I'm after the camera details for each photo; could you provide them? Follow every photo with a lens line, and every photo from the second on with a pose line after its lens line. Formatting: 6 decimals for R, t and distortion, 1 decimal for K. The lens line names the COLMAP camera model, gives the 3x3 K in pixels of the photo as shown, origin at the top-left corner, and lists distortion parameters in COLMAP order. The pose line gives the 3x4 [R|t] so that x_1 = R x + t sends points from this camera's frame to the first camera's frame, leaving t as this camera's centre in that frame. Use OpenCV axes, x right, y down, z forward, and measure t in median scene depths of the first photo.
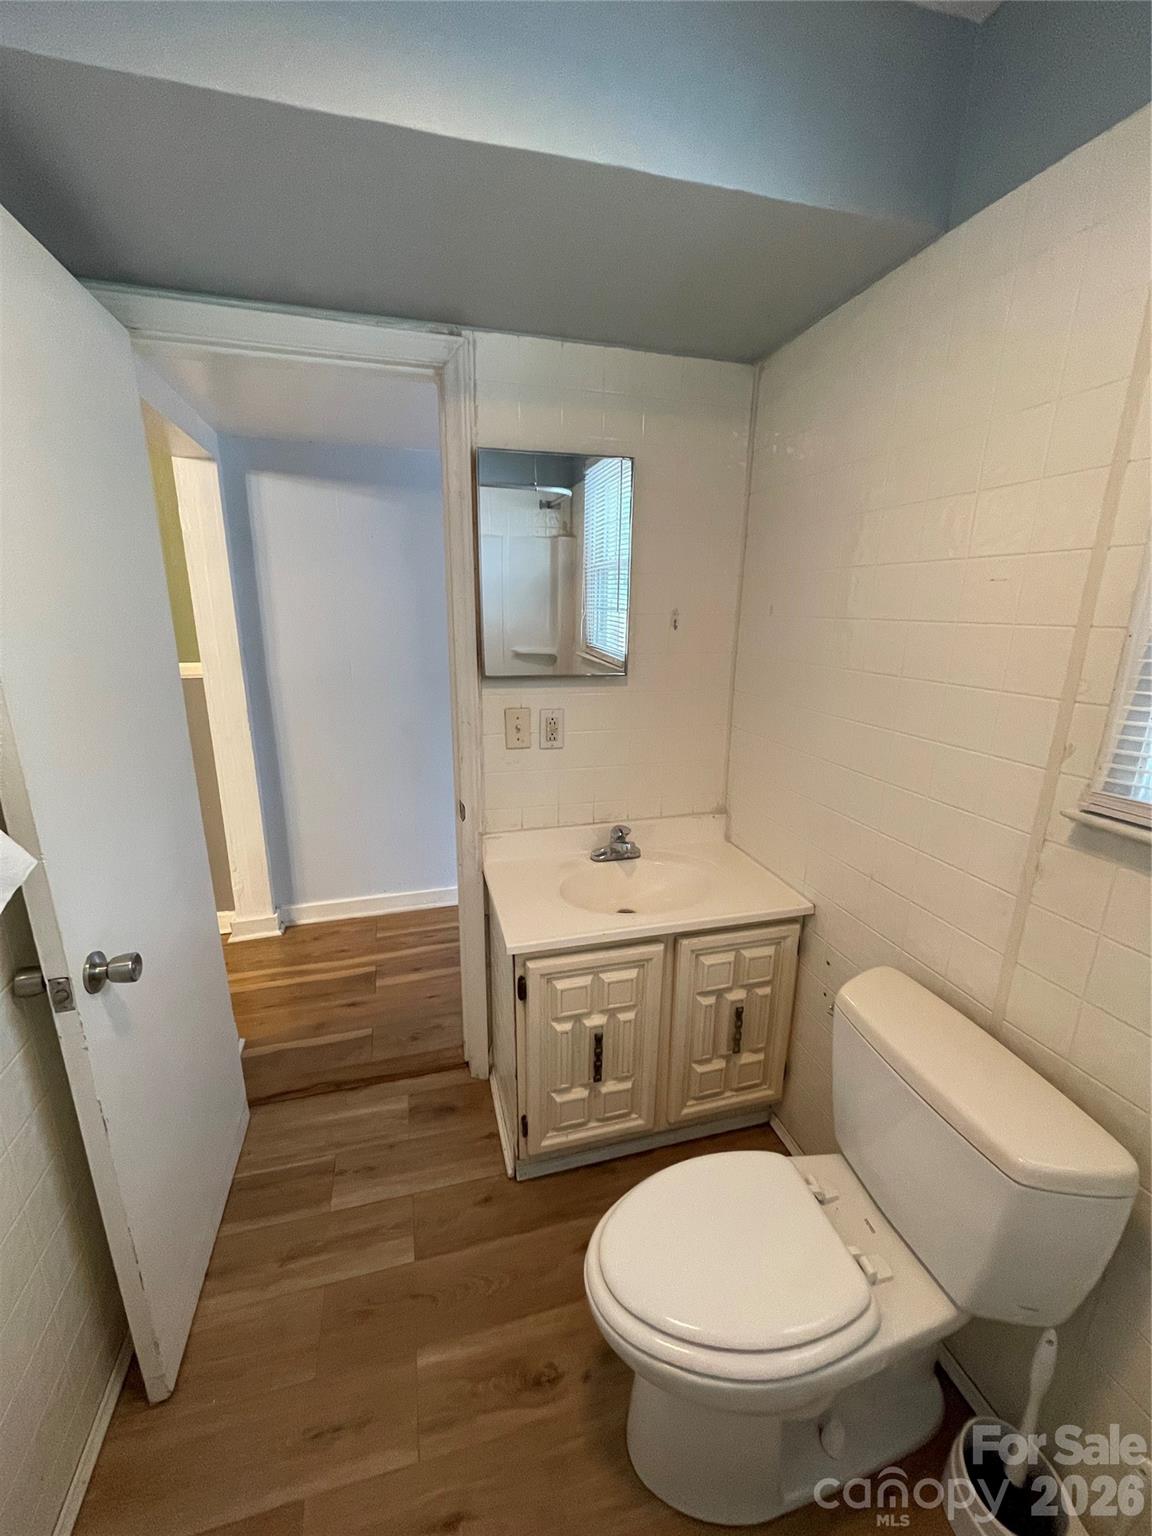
lens RADIAL K [[619.1, 0, 571.6], [0, 619.1, 770.0], [0, 0, 1]] dist [-0.007138, 0.003226]
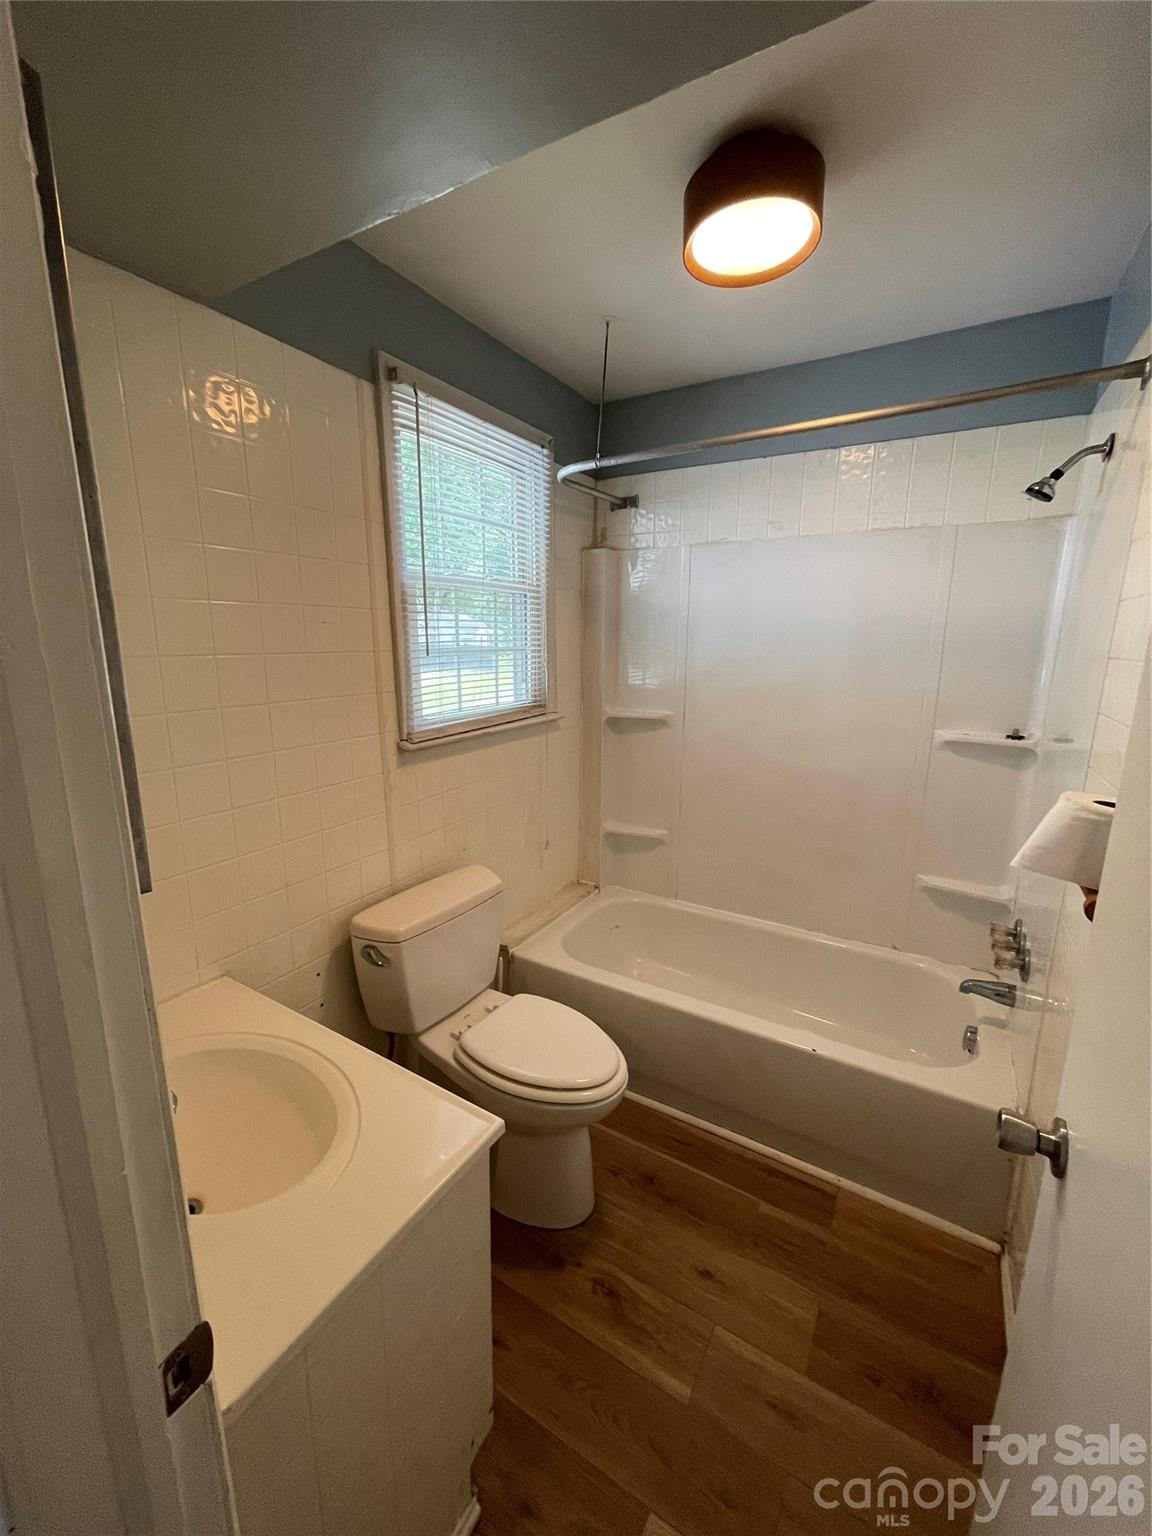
lens RADIAL K [[619.1, 0, 576.1], [0, 619.1, 768.5], [0, 0, 1]] dist [-0.007138, 0.003226]
pose [[-0.682746, -0.160134, 0.712892, -0.689780], [0.177550, 0.910082, 0.374470, -0.371128], [-0.708755, 0.382242, -0.592923, 1.362119]]
